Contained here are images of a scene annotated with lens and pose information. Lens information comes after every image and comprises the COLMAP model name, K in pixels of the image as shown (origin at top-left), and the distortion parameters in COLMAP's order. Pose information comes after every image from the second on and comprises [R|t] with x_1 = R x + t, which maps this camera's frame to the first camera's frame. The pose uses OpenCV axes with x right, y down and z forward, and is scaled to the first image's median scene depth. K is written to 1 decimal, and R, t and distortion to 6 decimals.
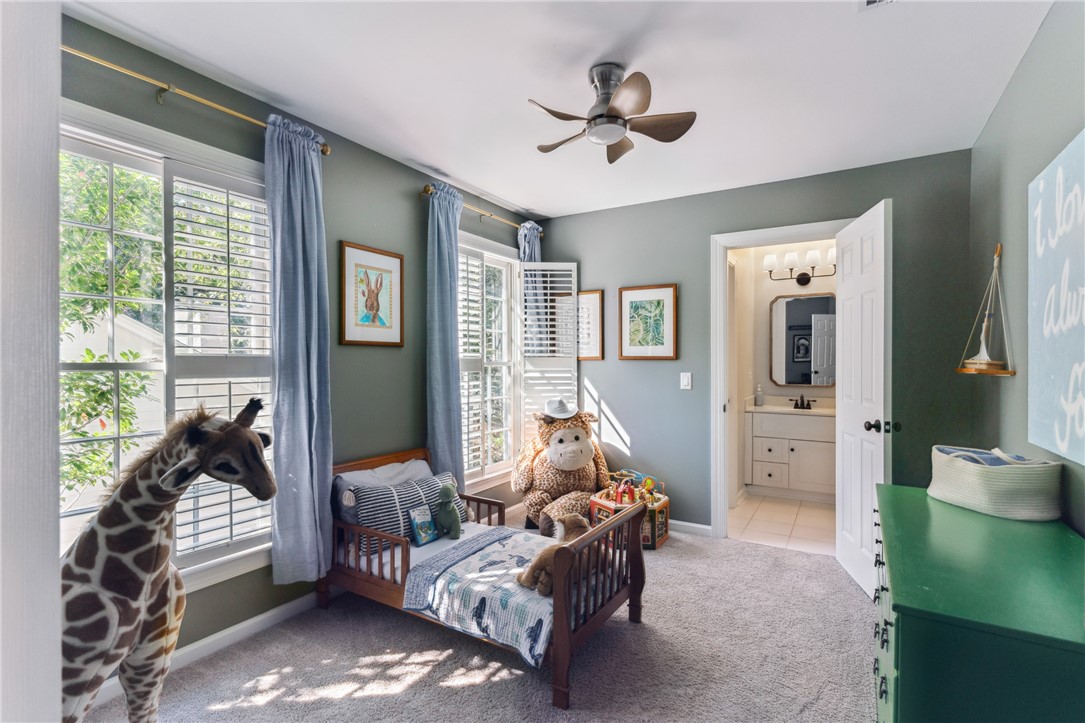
lens RADIAL K [[510.1, 0, 547.4], [0, 510.1, 356.5], [0, 0, 1]] dist [0.001272, 0.000623]
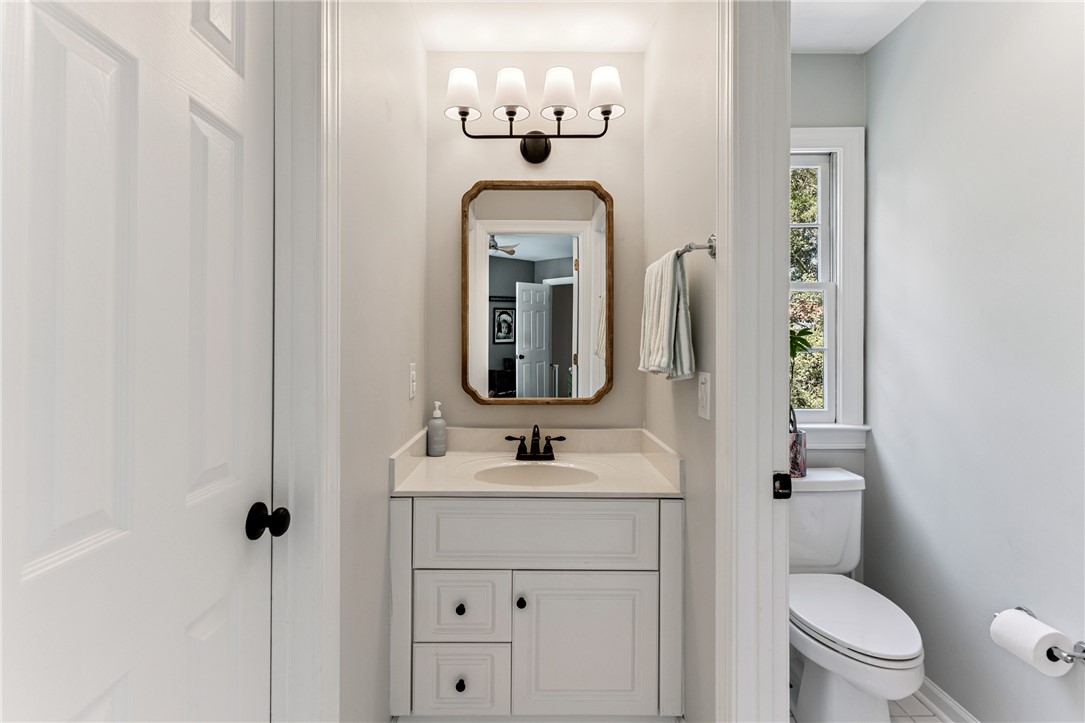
lens RADIAL K [[510.1, 0, 547.4], [0, 510.1, 356.5], [0, 0, 1]] dist [0.001272, 0.000623]
pose [[0.843703, -0.016634, 0.536552, 0.283155], [-0.003265, 0.999342, 0.036115, 0.004964], [-0.536800, -0.032222, 0.843094, 0.637948]]
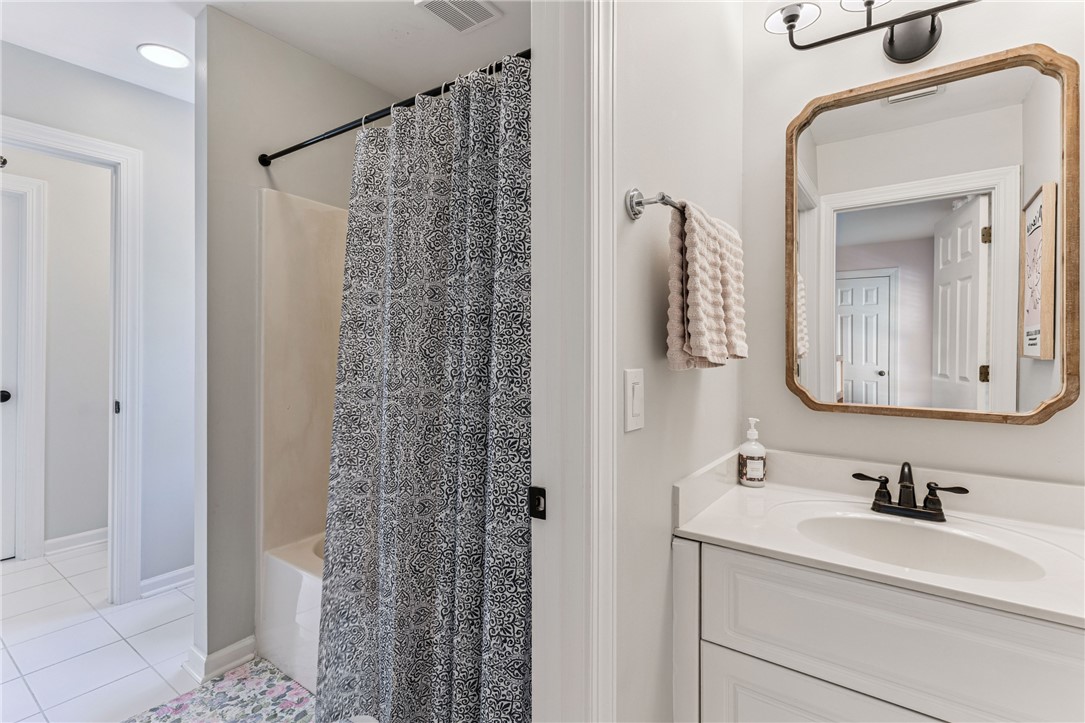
lens RADIAL K [[520.8, 0, 535.9], [0, 520.8, 357.3], [0, 0, 1]] dist [-0.001571, -0.000351]
pose [[0.997609, 0.004889, -0.068942, 0.320473], [-0.003945, 0.999897, 0.013823, 0.017590], [0.069002, -0.013518, 0.997525, 0.706177]]
